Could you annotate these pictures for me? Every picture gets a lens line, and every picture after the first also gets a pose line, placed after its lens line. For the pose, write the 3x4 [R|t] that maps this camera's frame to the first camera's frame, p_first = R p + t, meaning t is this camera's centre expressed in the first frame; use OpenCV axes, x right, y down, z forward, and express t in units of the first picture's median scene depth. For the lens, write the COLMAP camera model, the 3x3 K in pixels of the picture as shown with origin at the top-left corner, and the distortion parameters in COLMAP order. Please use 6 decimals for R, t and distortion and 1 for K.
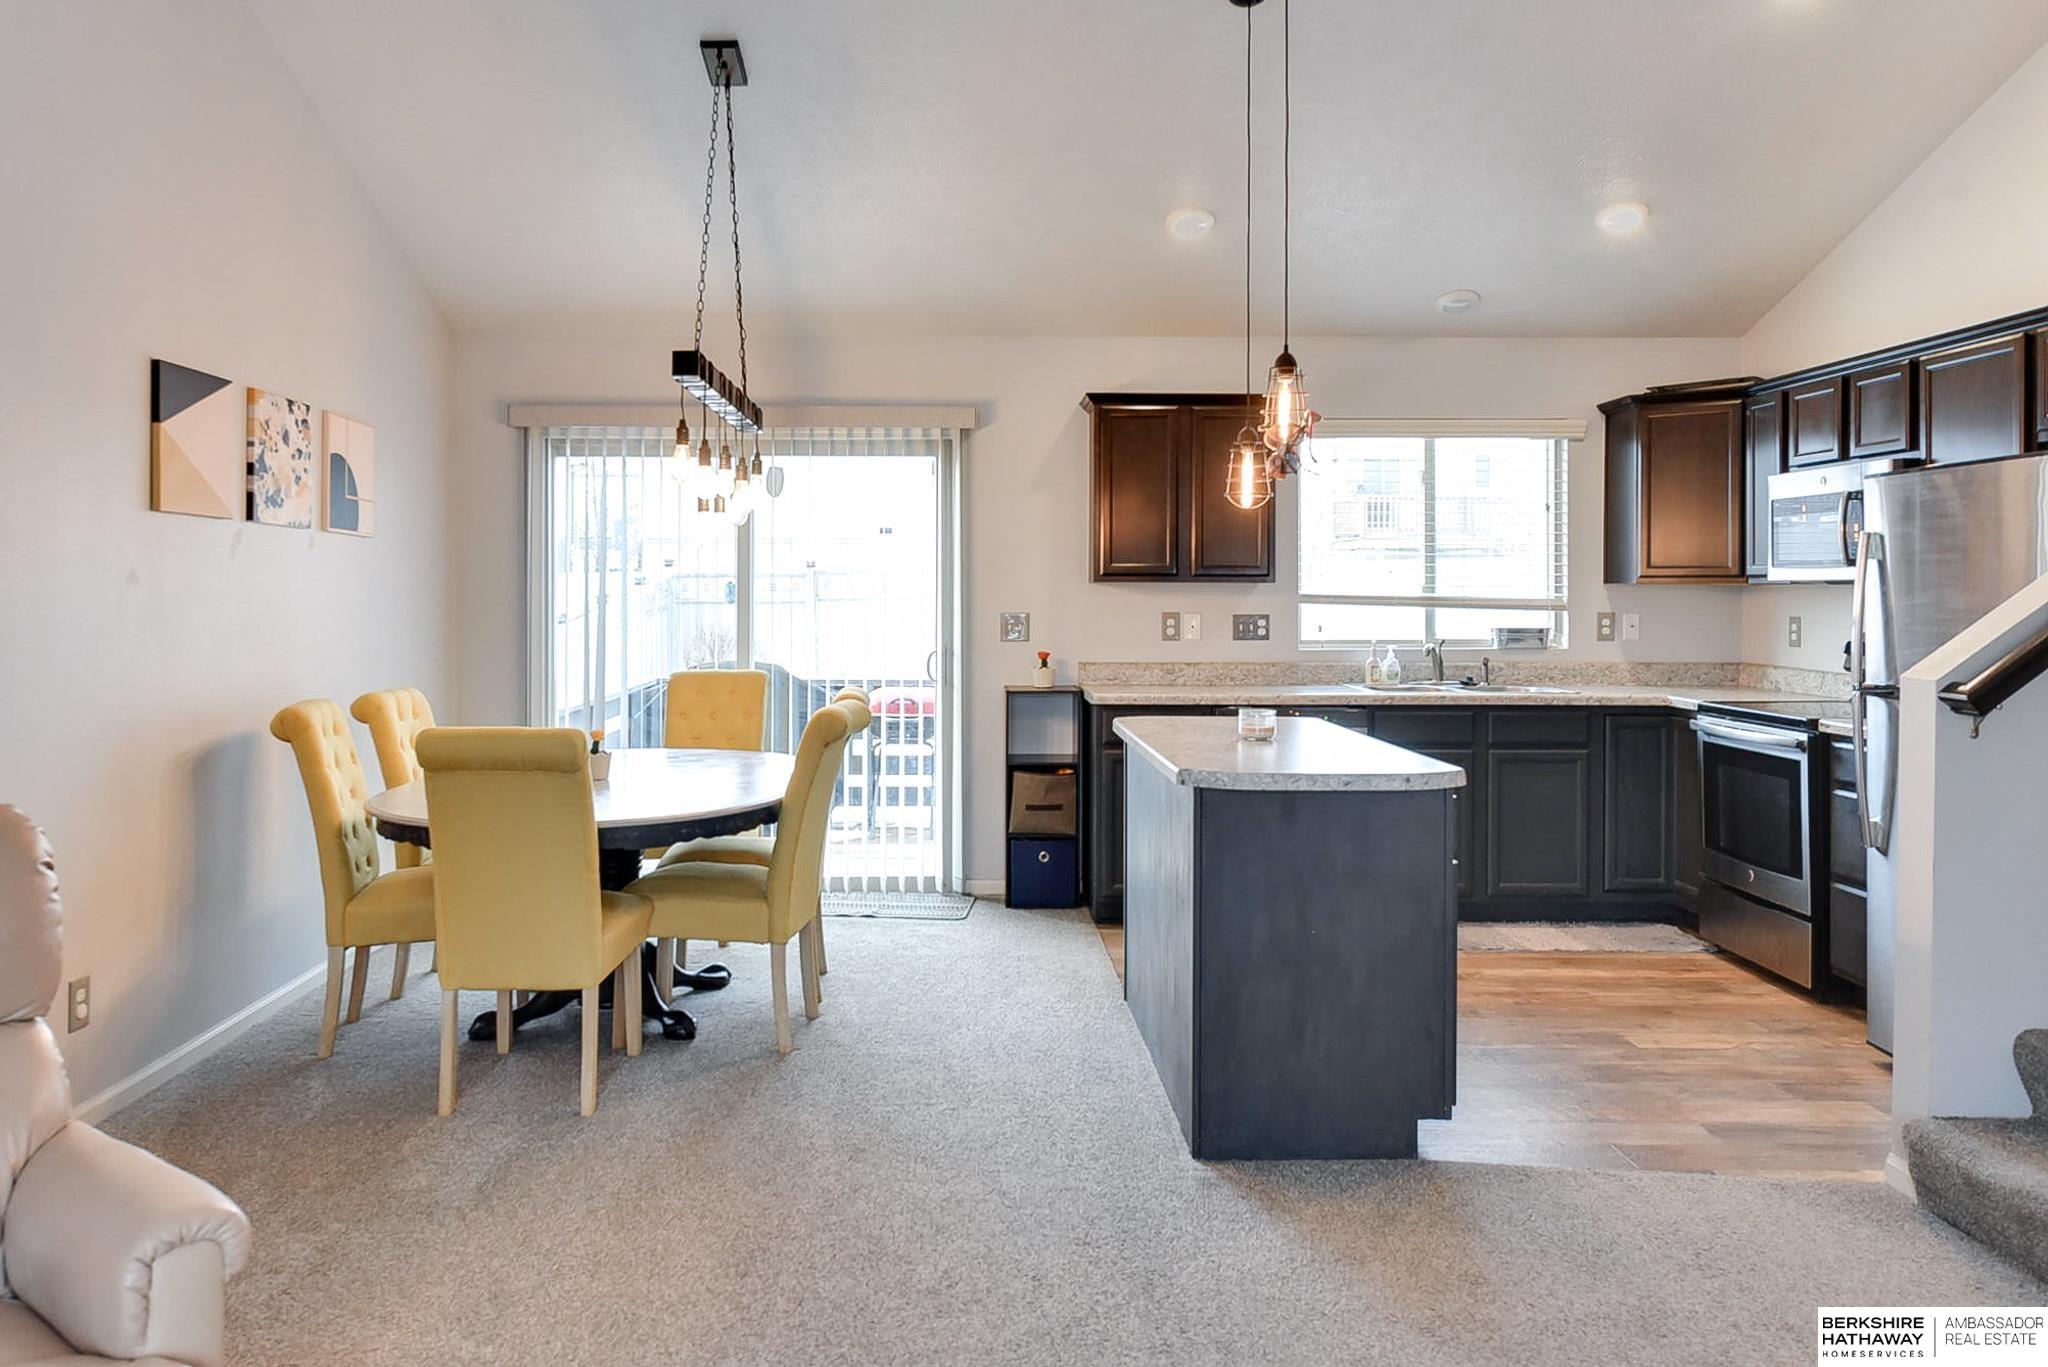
lens RADIAL K [[1494.5, 0, 975.0], [0, 1494.5, 588.4], [0, 0, 1]] dist [0.003416, 0.000686]
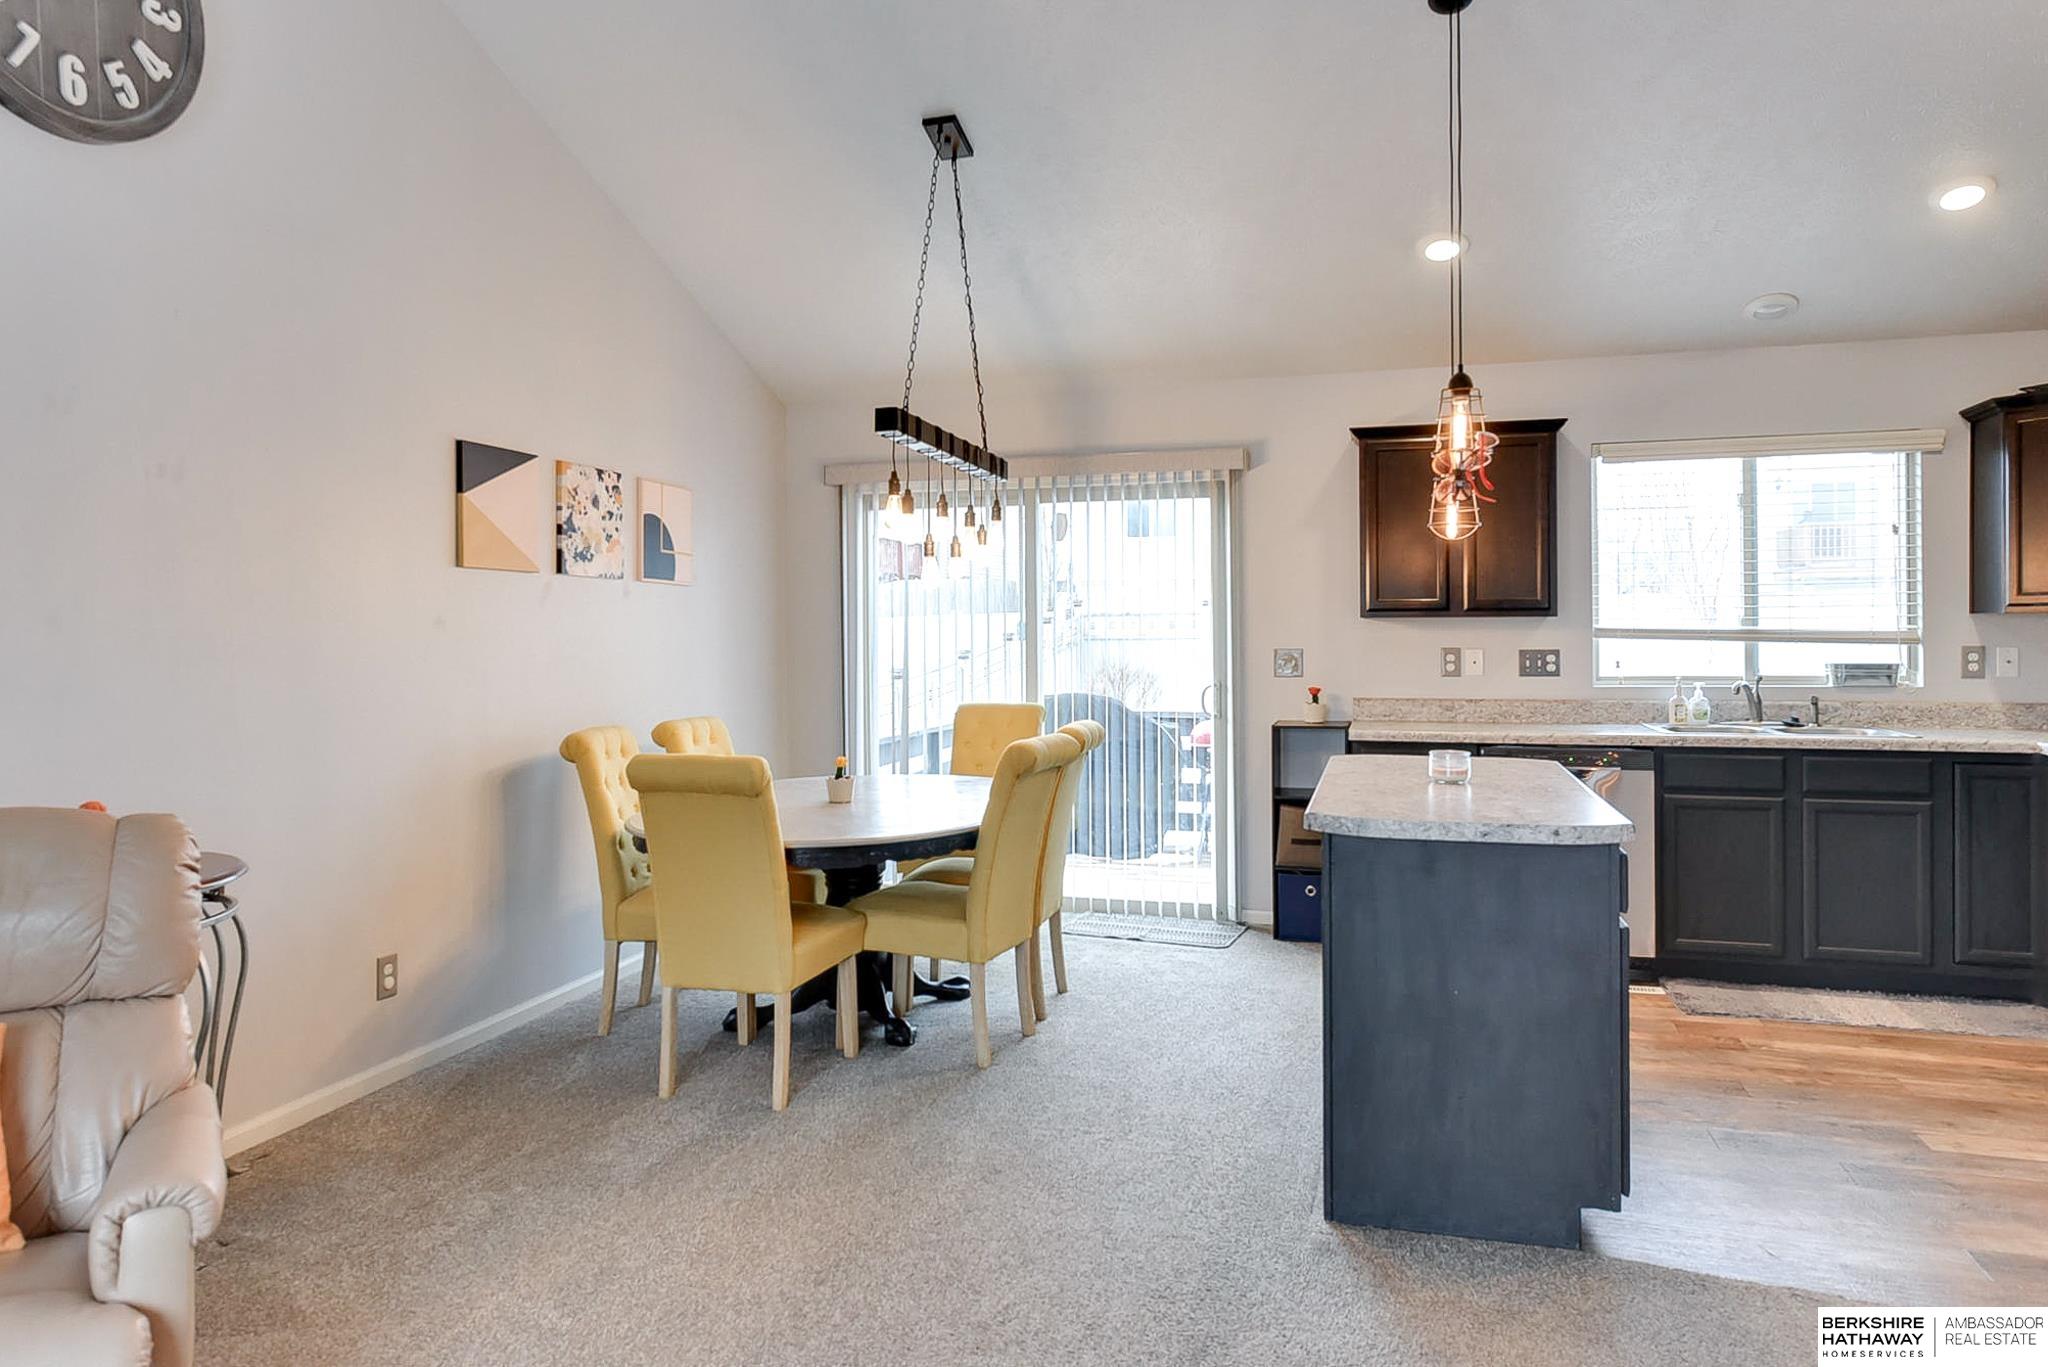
lens RADIAL K [[1362.4, 0, 984.3], [0, 1362.4, 629.4], [0, 0, 1]] dist [0.004859, 0.000625]
pose [[0.953036, -0.007762, -0.302759, 0.116899], [0.008639, 0.999961, 0.001558, -0.000061], [0.302735, -0.004100, 0.953066, 0.058270]]
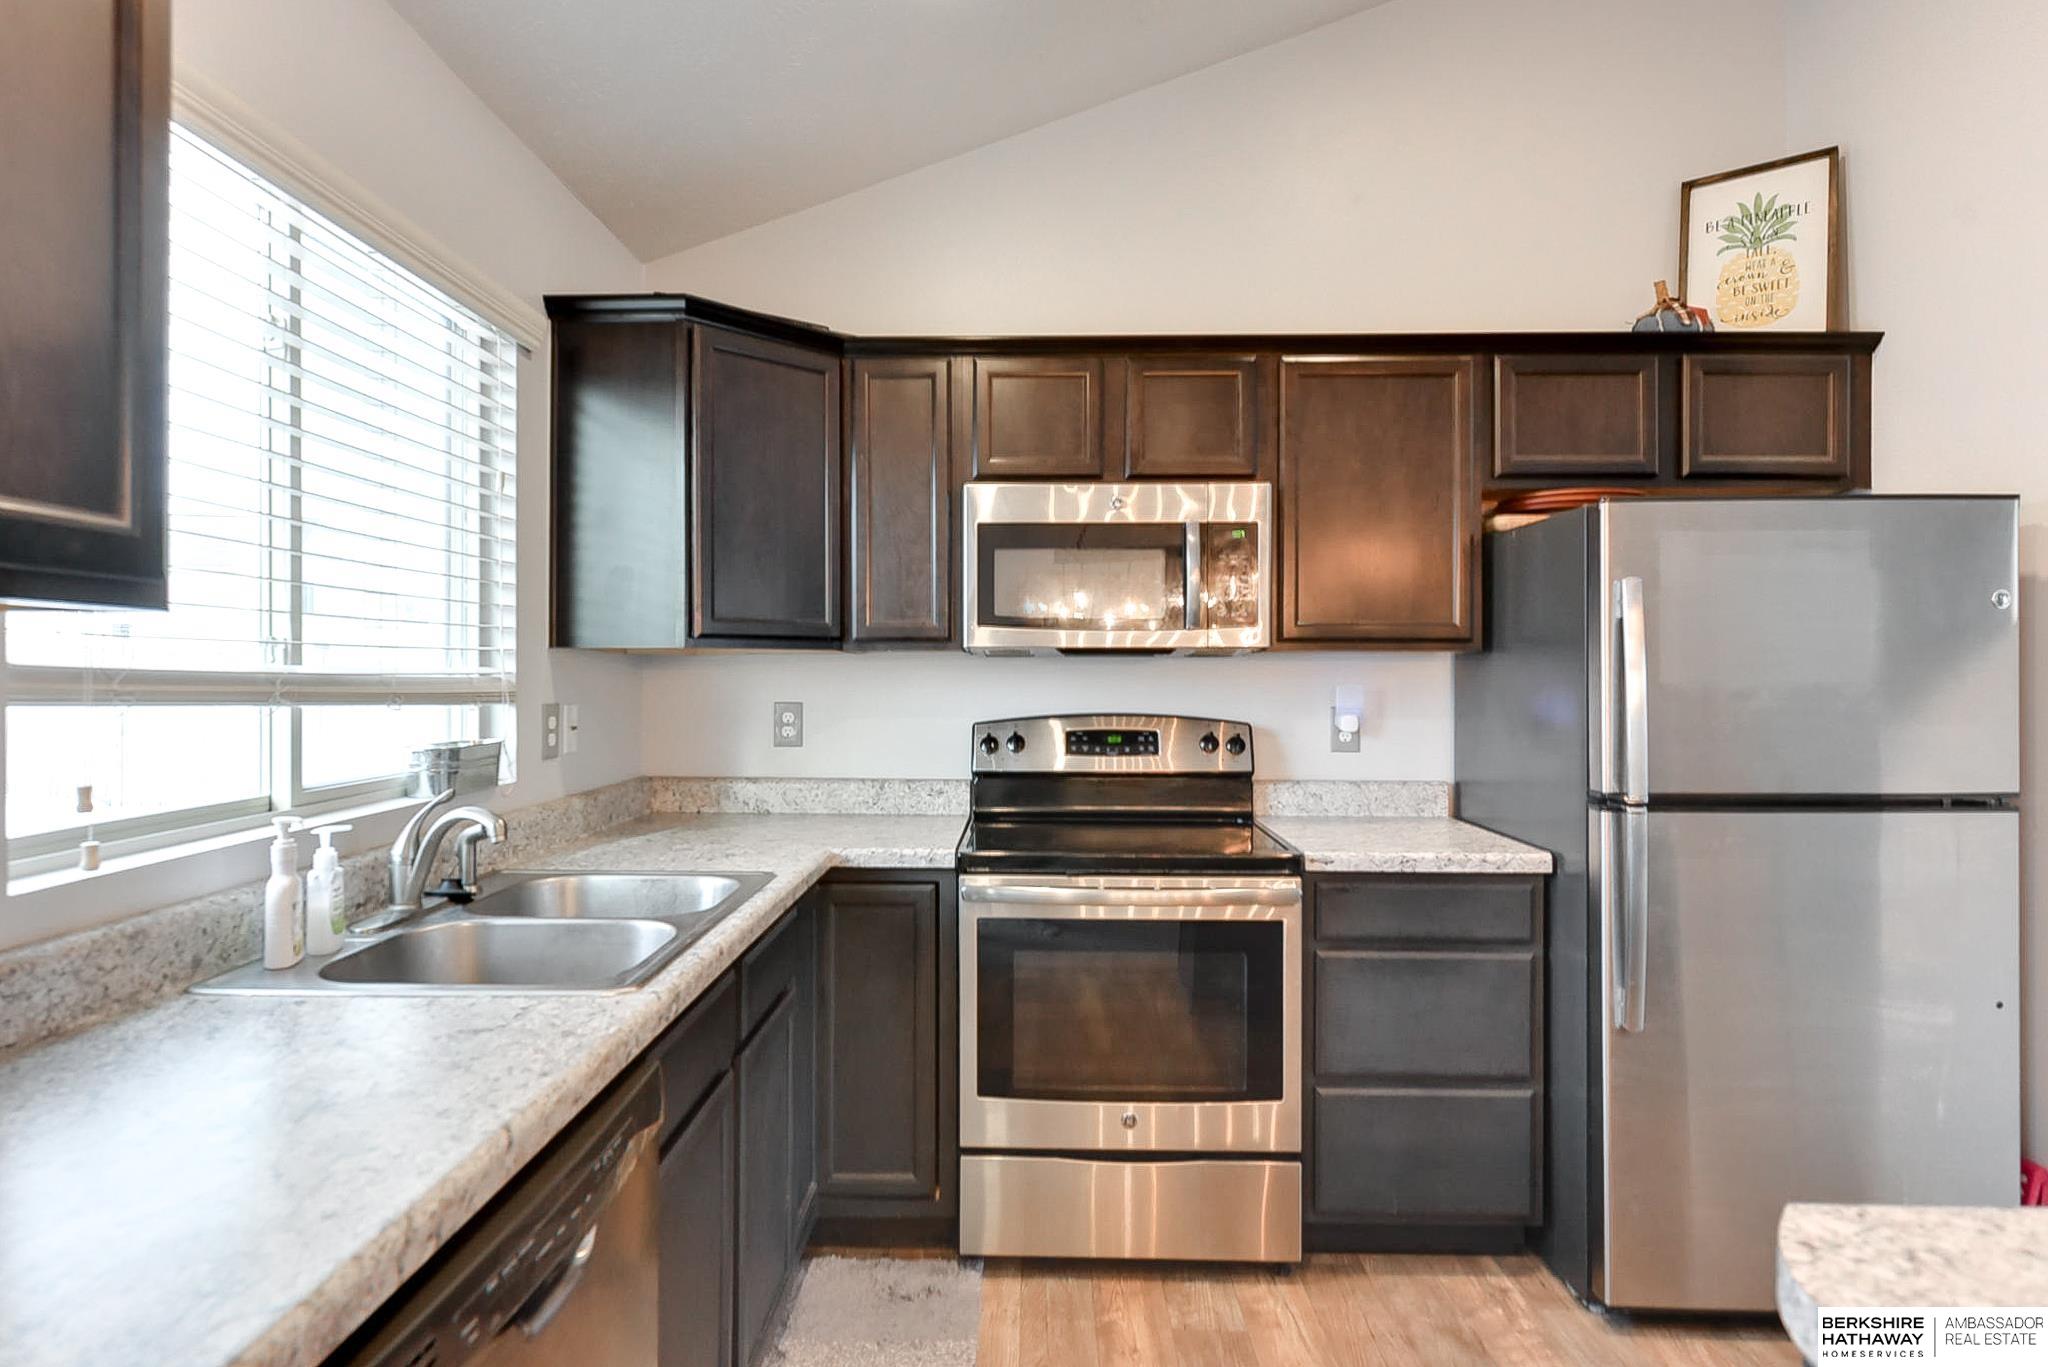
lens RADIAL K [[1130.3, 0, 1013.2], [0, 1130.3, 661.8], [0, 0, 1]] dist [0.003101, -0.000052]
pose [[0.026920, 0.007479, 0.999610, 0.039970], [-0.003451, 0.999967, -0.007389, 0.004287], [-0.999632, -0.003250, 0.026945, 0.884800]]
